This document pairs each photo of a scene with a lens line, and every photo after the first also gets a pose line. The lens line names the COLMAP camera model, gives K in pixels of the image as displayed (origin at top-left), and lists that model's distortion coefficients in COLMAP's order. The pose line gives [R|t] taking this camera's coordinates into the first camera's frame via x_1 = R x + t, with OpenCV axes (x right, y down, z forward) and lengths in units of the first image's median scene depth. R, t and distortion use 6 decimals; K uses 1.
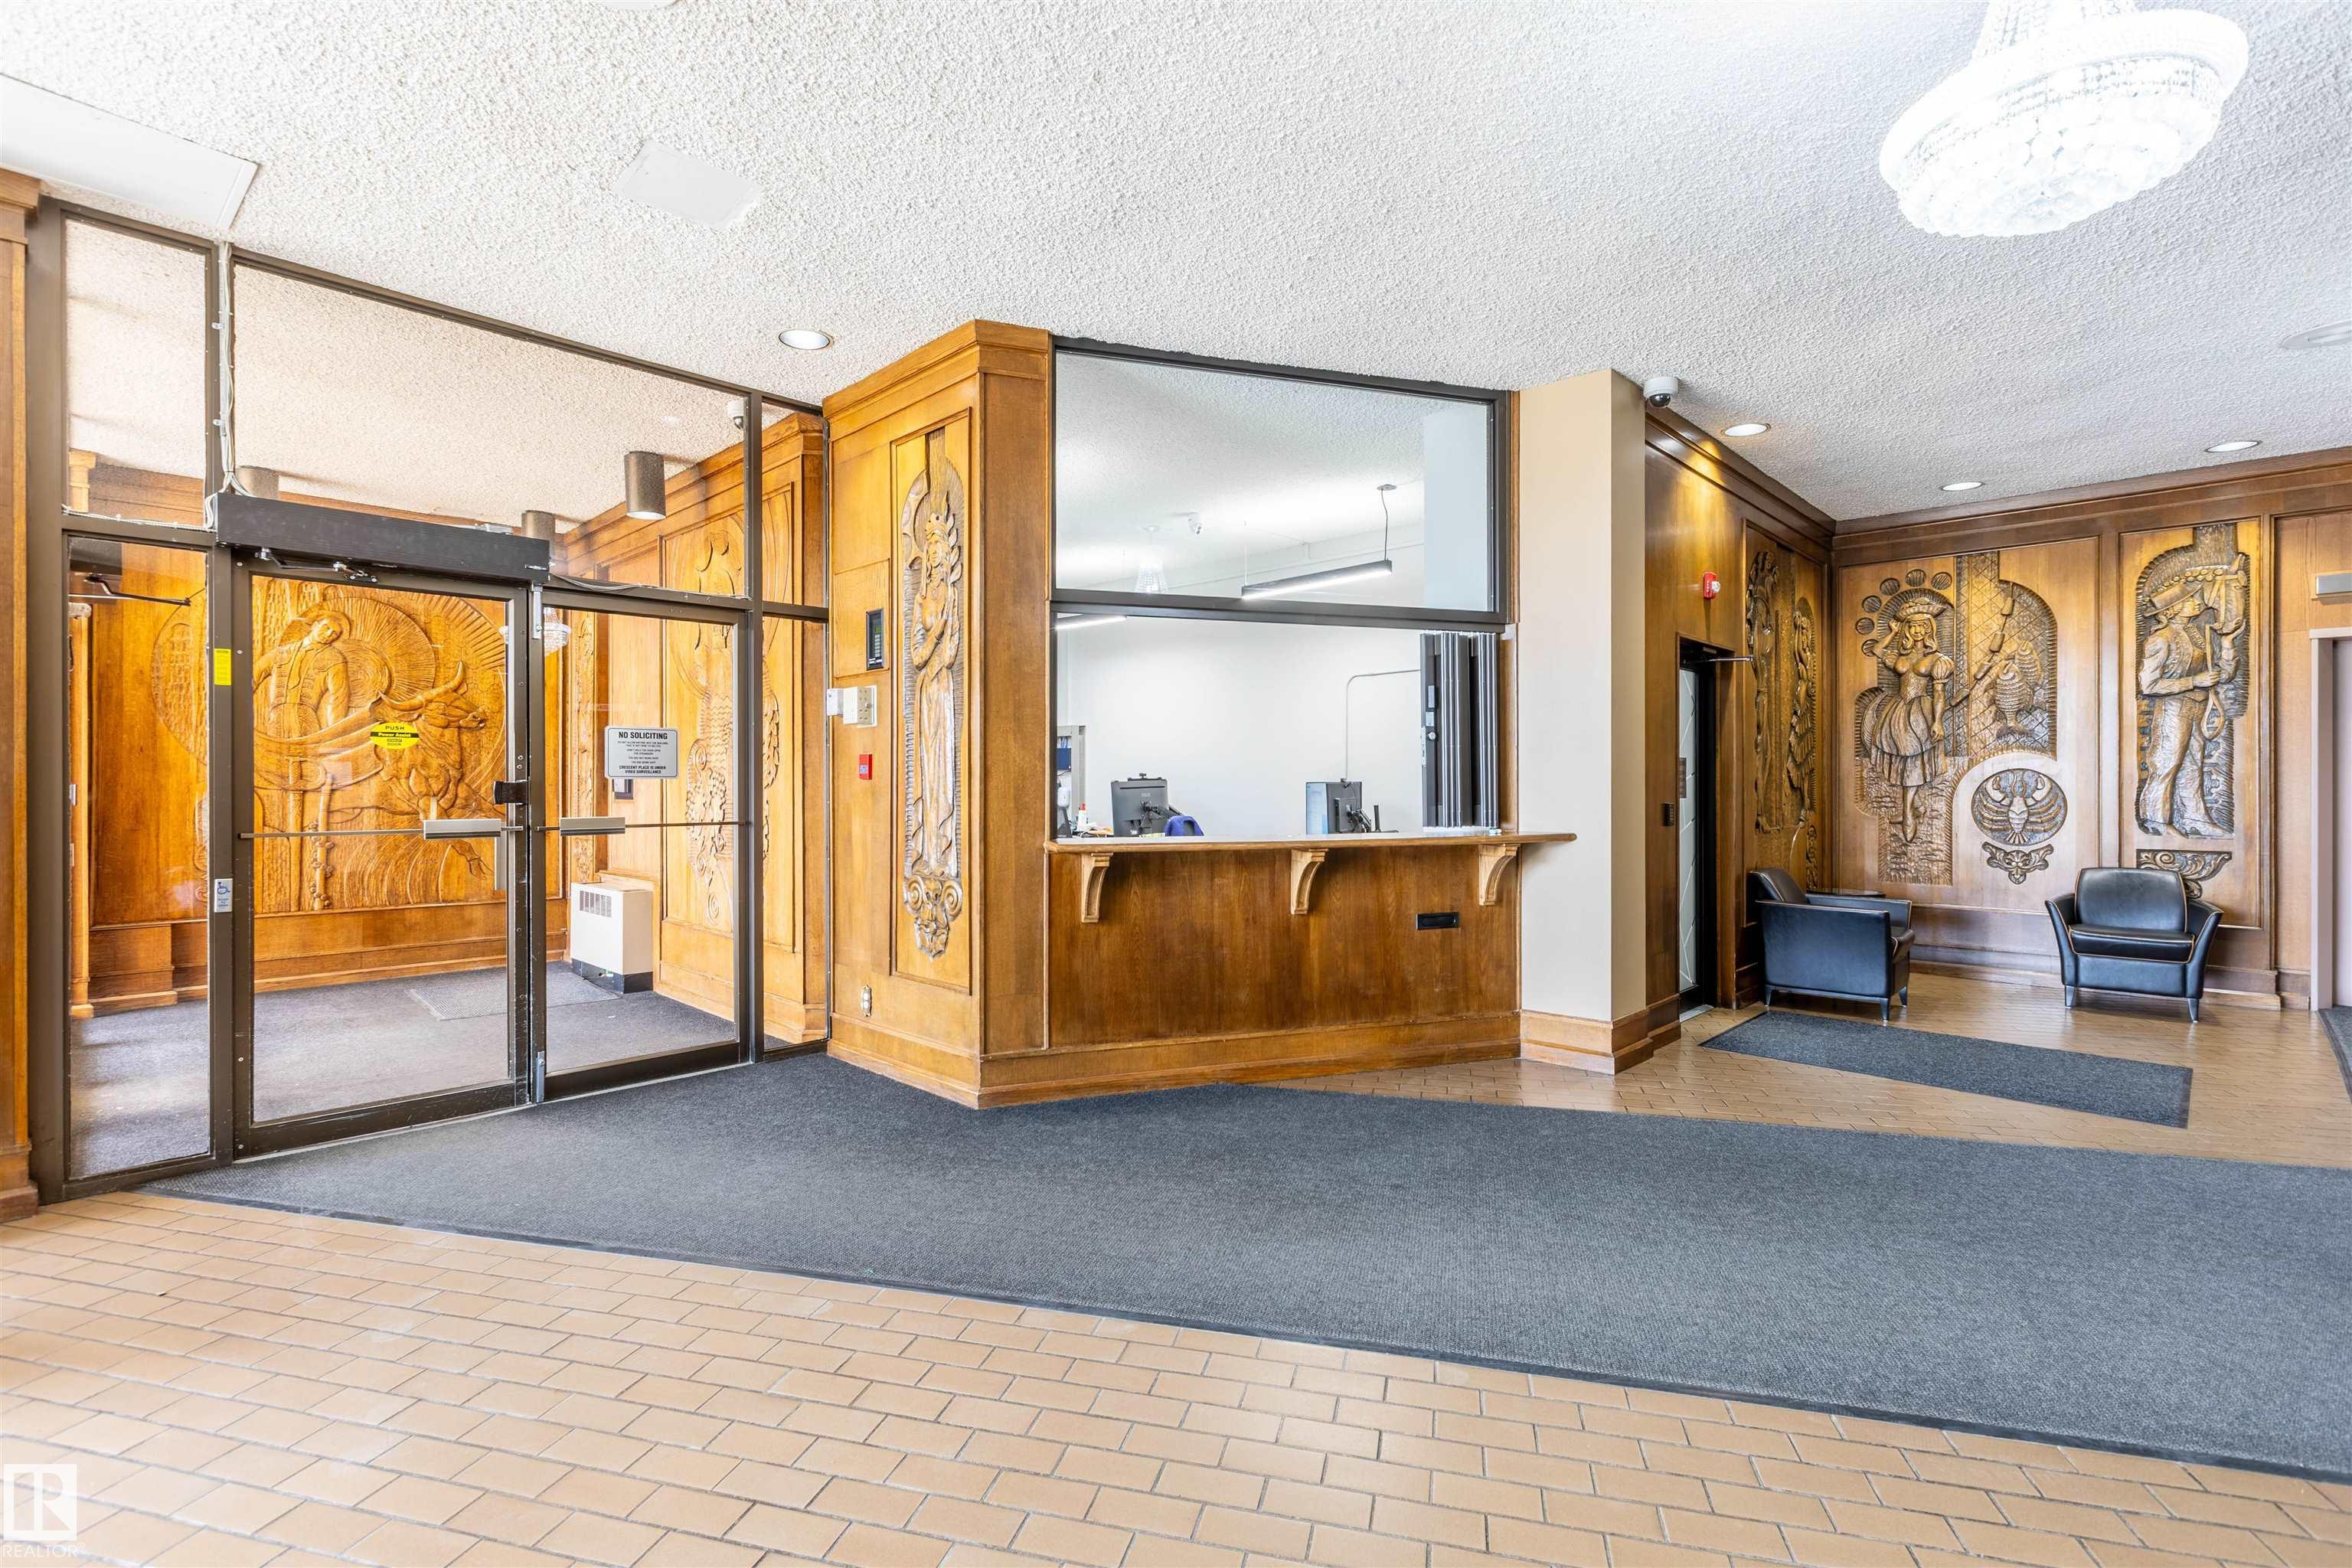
lens RADIAL K [[1083.9, 0, 1174.7], [0, 1083.9, 780.1], [0, 0, 1]] dist [0.005318, -0.002036]
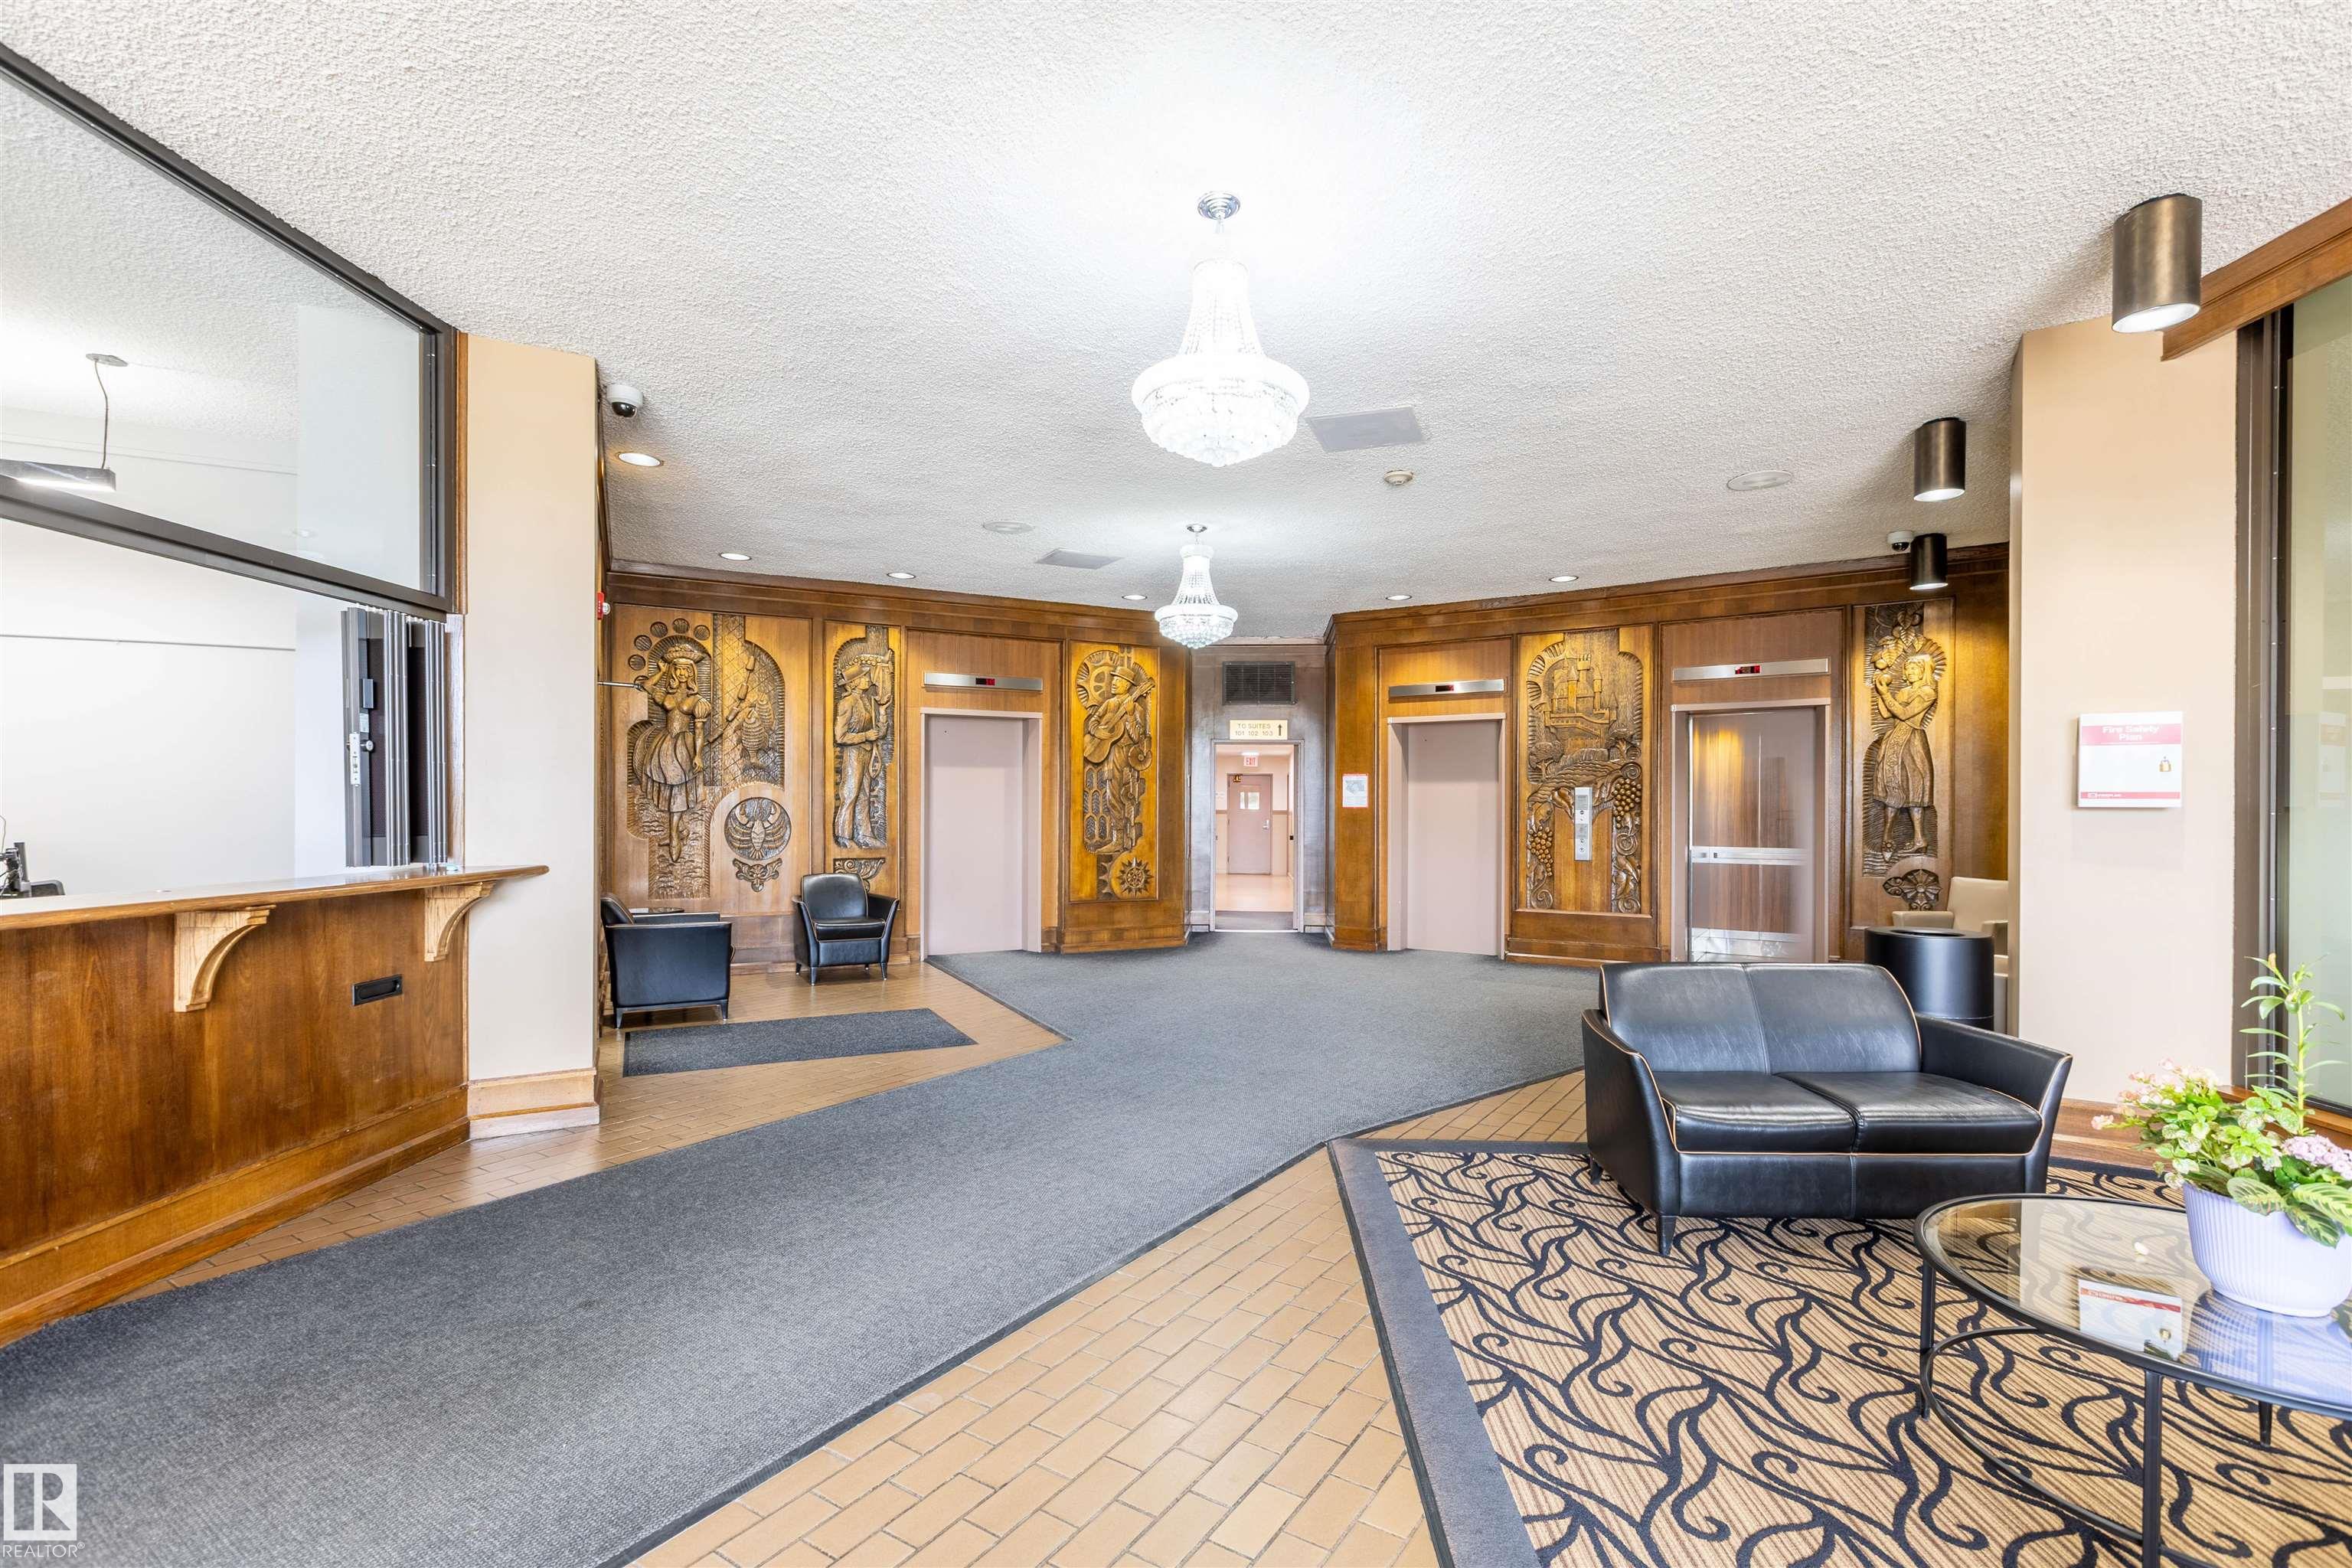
lens RADIAL K [[1083.9, 0, 1174.8], [0, 1083.9, 805.0], [0, 0, 1]] dist [0.005318, -0.002036]
pose [[0.306752, 0.005487, 0.951774, -0.307704], [-0.004736, 0.999980, -0.004239, 0.001336], [-0.951778, -0.003207, 0.306772, 0.234121]]
